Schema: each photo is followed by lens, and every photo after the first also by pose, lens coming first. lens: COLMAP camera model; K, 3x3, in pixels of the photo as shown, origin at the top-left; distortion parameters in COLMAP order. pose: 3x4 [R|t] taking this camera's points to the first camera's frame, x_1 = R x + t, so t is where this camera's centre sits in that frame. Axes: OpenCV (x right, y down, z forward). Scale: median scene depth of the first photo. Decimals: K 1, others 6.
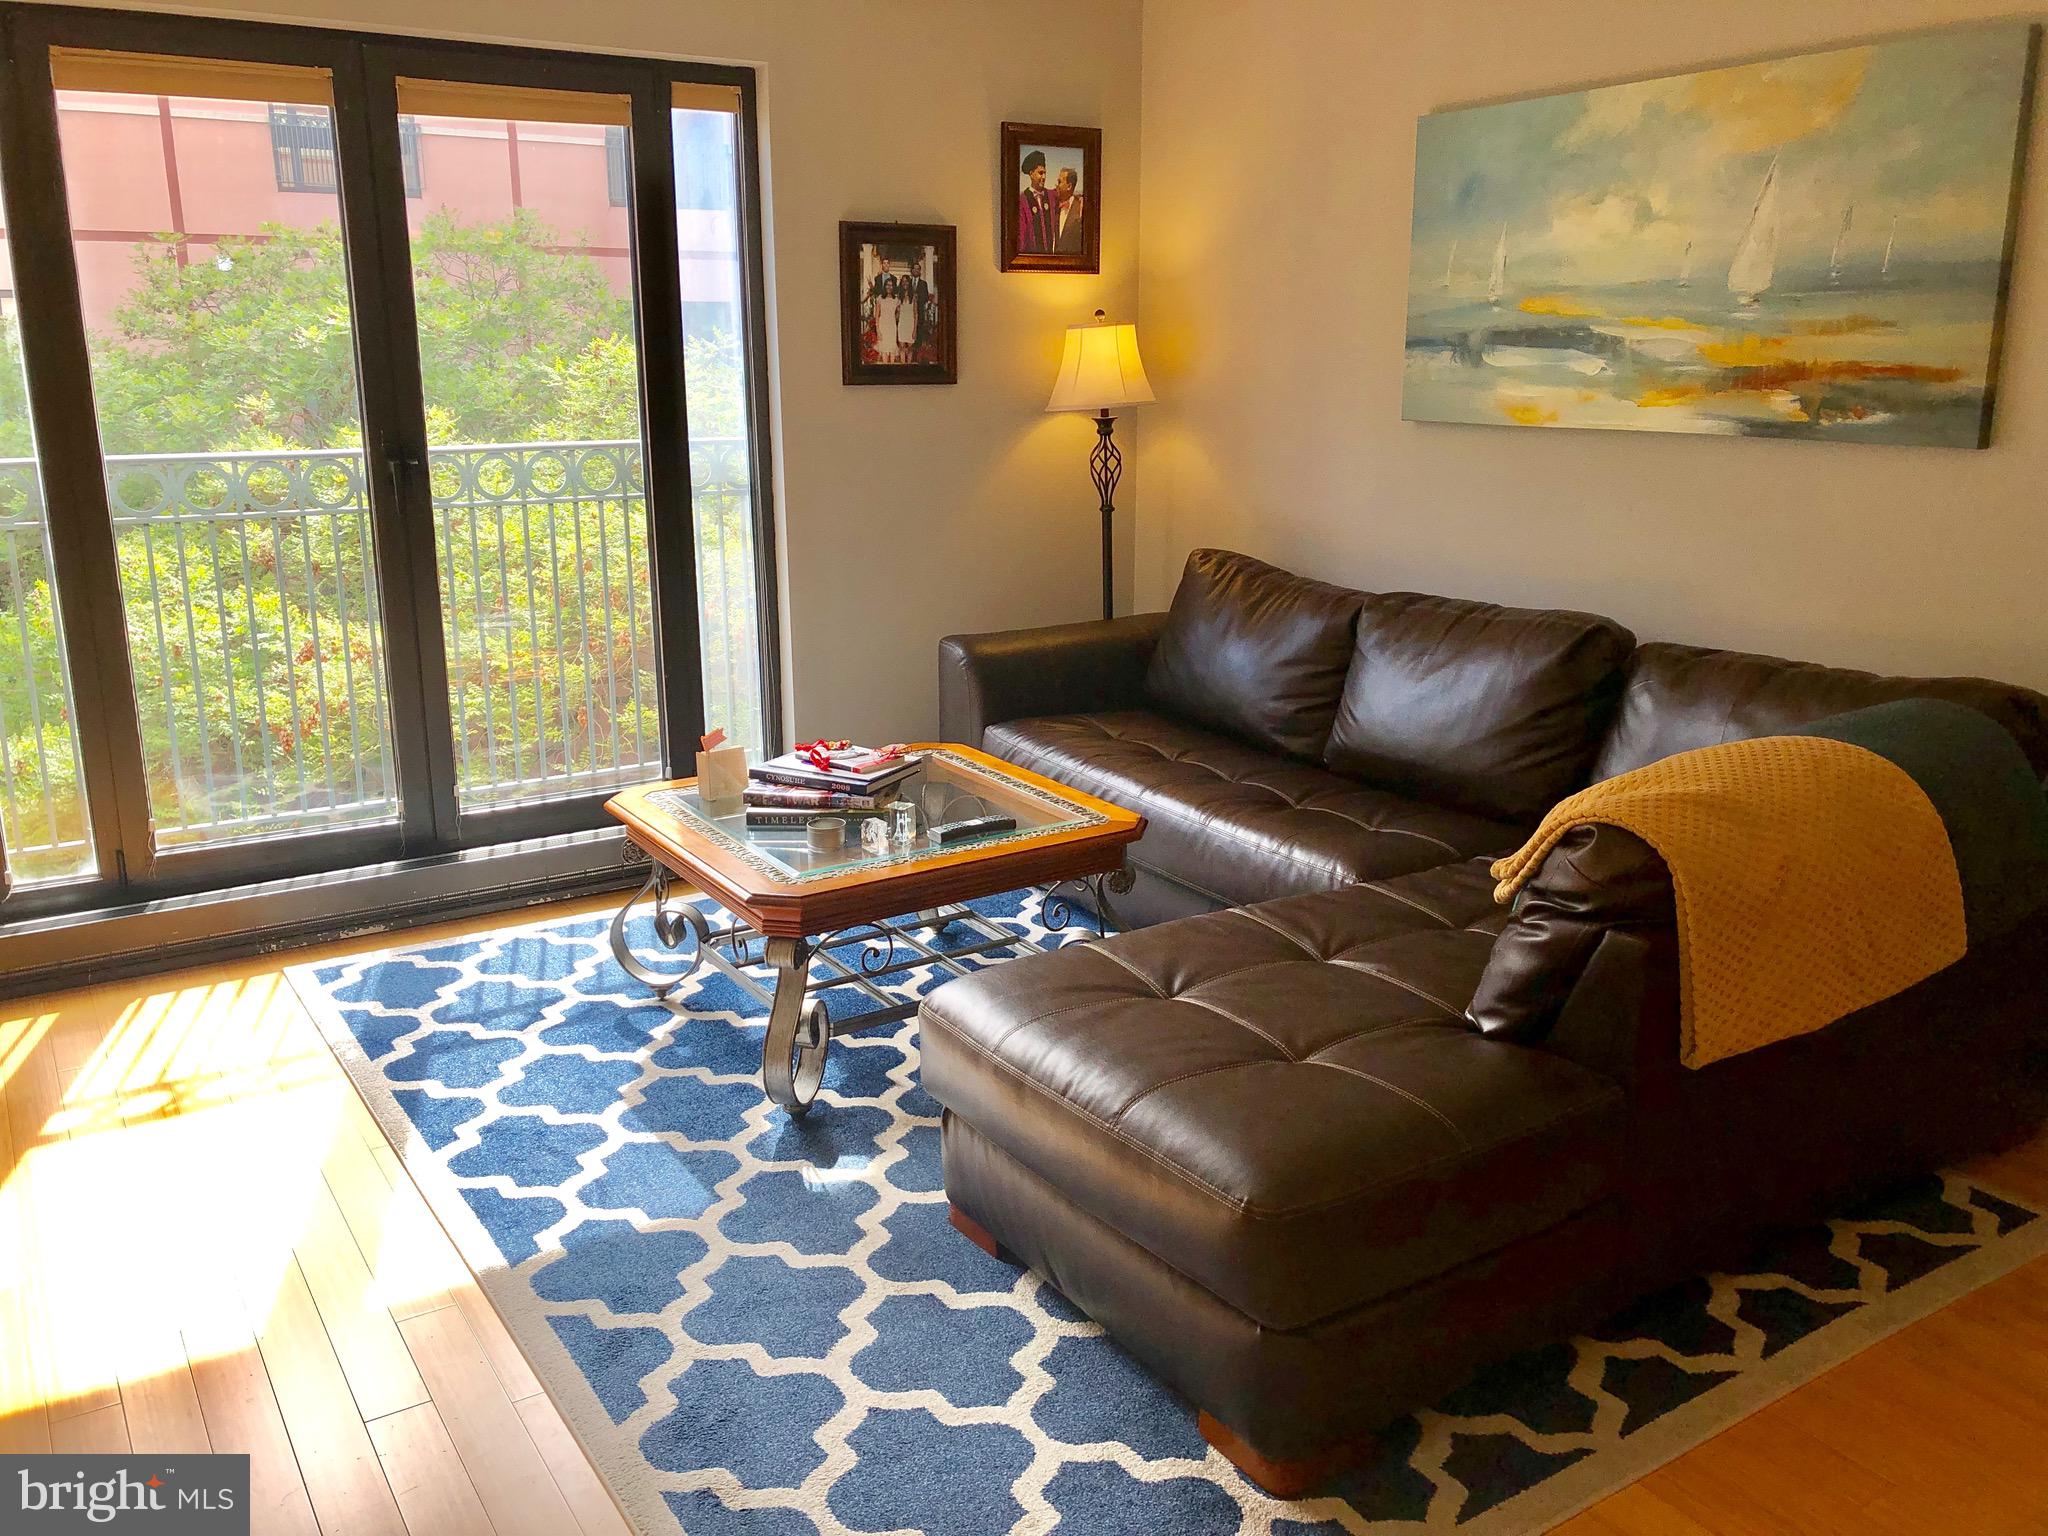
lens RADIAL K [[1667.1, 0, 1024.0], [0, 1667.1, 768.0], [0, 0, 1]] dist [0.006197, 0.005982]
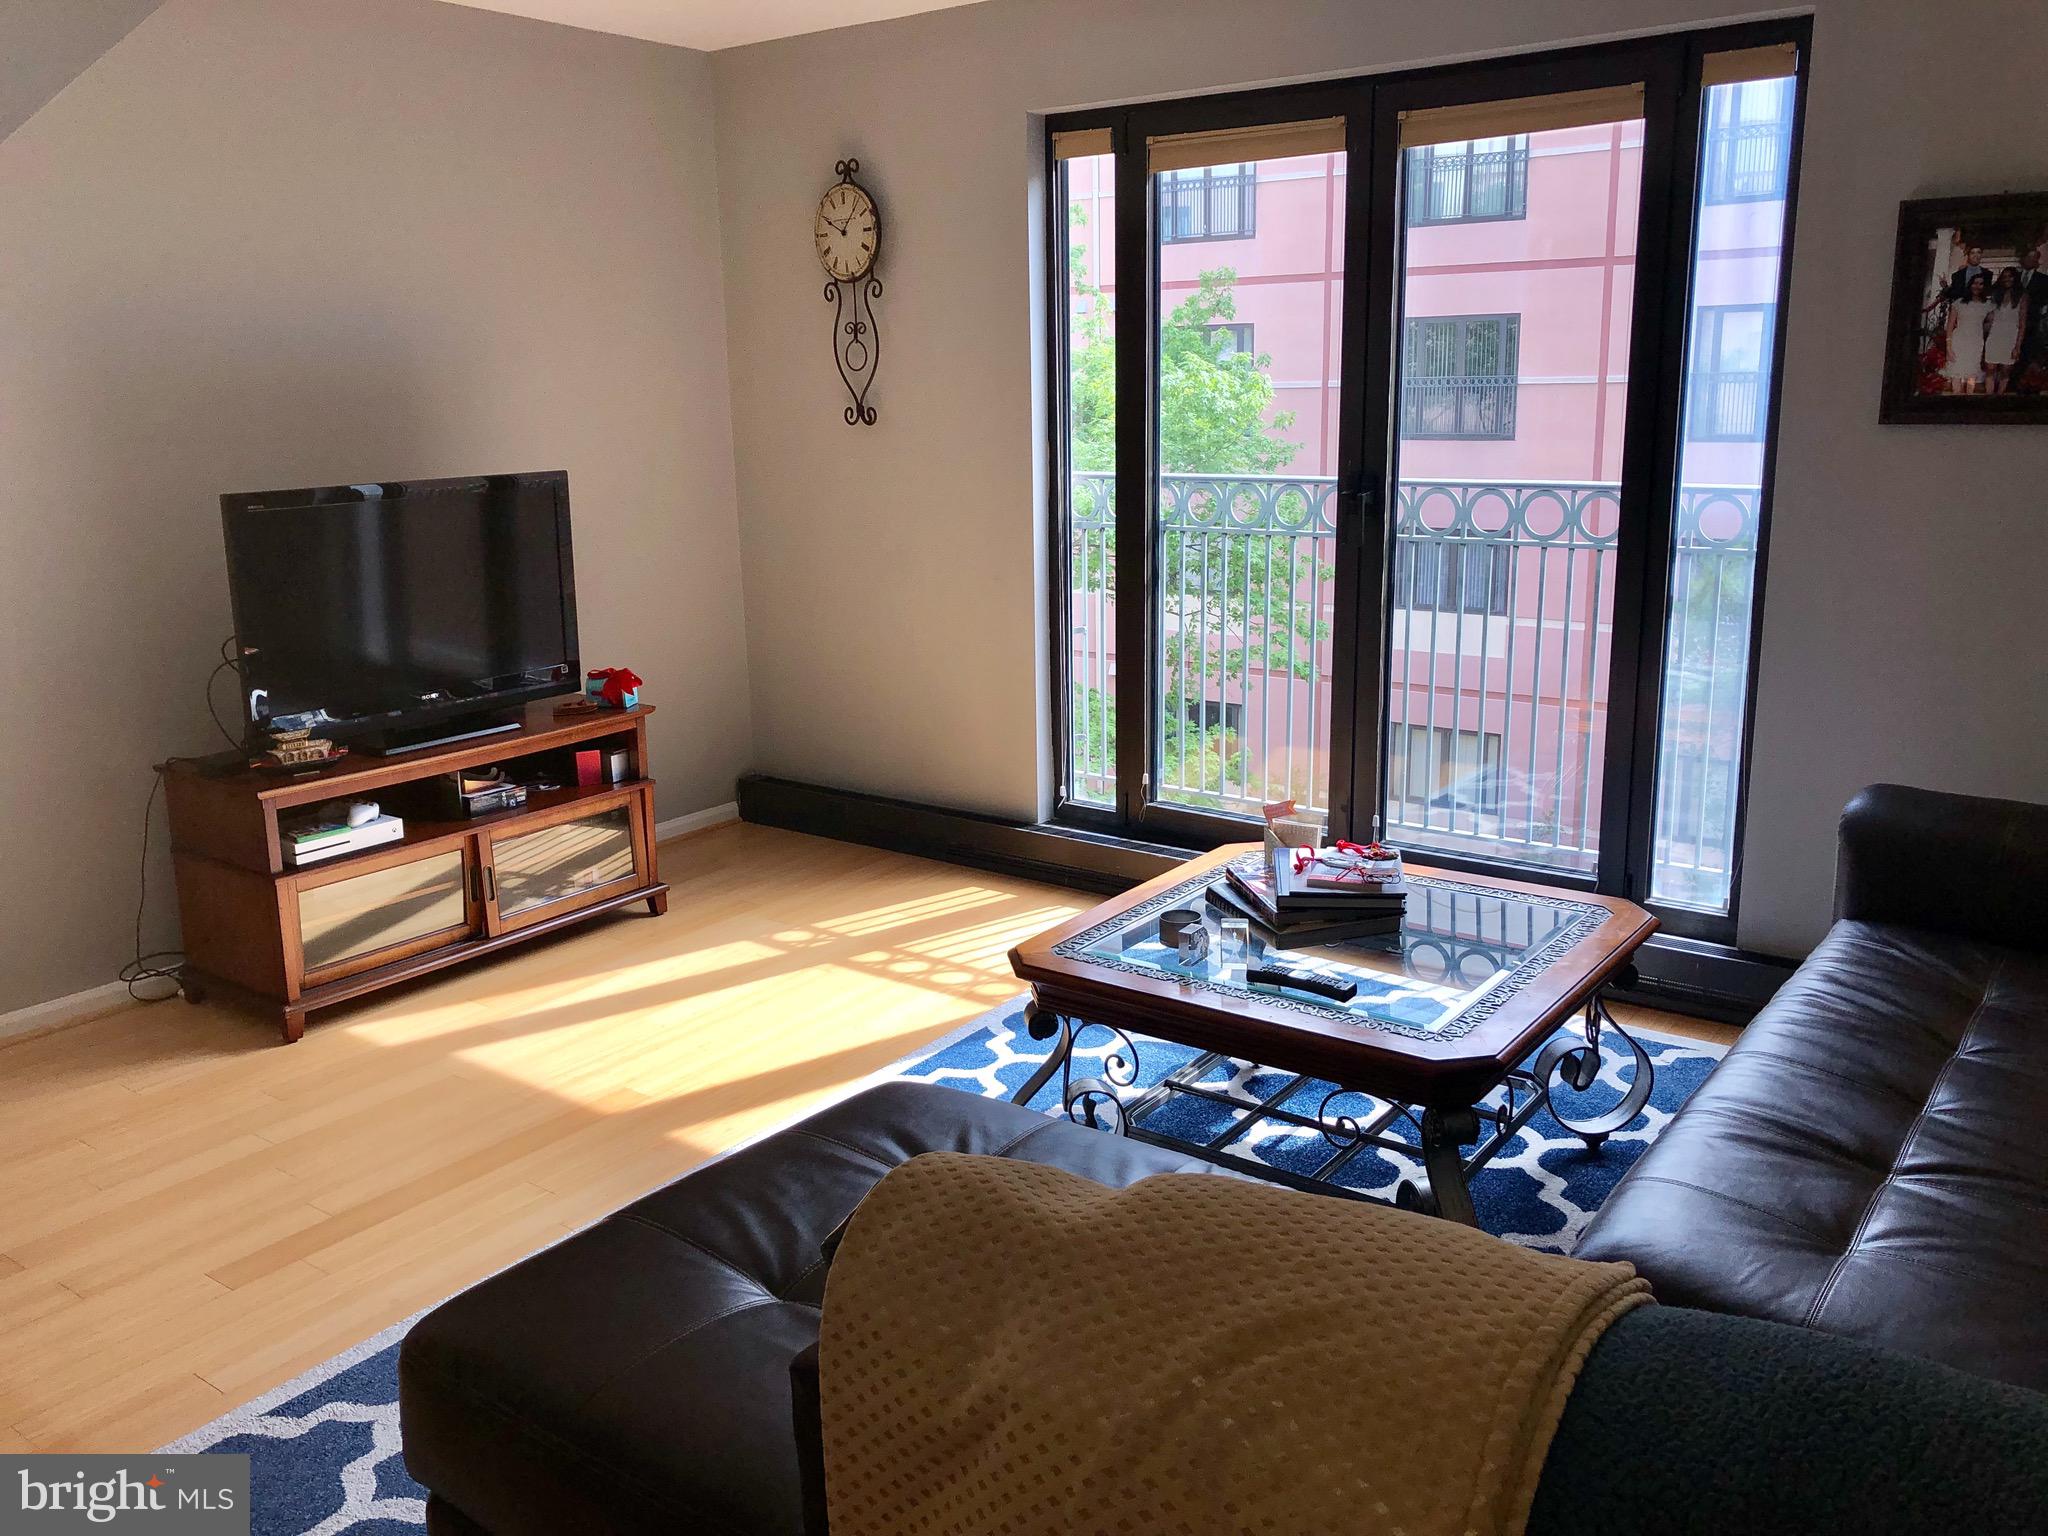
lens RADIAL K [[1667.1, 0, 1024.0], [0, 1667.1, 768.0], [0, 0, 1]] dist [0.006197, 0.005982]
pose [[0.363064, 0.209859, -0.907823, 0.461641], [-0.211570, 0.967425, 0.139025, -0.106016], [0.907426, 0.141593, 0.395637, 0.389268]]
